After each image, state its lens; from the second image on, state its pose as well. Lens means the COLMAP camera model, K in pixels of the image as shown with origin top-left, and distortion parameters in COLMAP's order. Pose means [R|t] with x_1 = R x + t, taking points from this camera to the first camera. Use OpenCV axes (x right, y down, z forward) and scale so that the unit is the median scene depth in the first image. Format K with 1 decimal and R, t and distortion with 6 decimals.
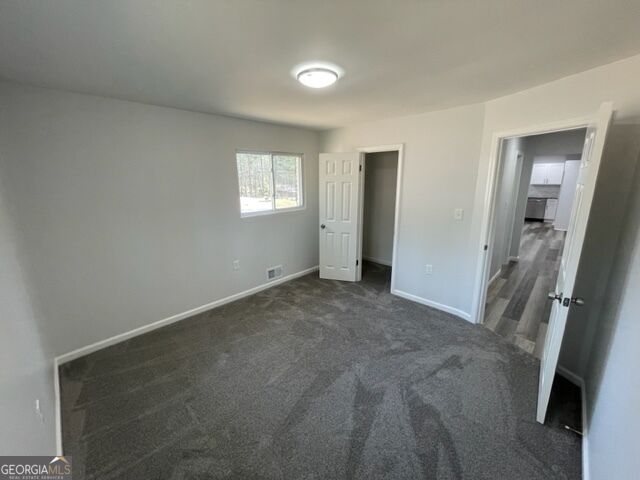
lens RADIAL K [[261.1, 0, 322.8], [0, 261.1, 238.4], [0, 0, 1]] dist [-0.002341, -0.000006]
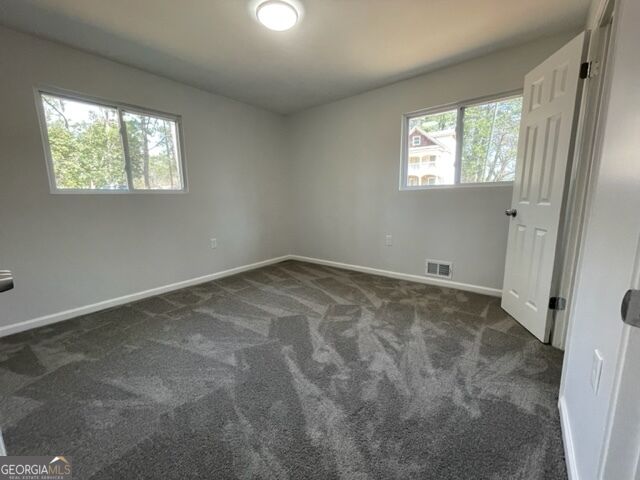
lens RADIAL K [[261.1, 0, 321.6], [0, 261.1, 240.6], [0, 0, 1]] dist [-0.002341, -0.000006]
pose [[0.099946, 0.171276, -0.980141, 0.543497], [-0.211684, 0.966182, 0.147251, 0.015165], [0.972214, 0.192763, 0.132822, 0.597587]]
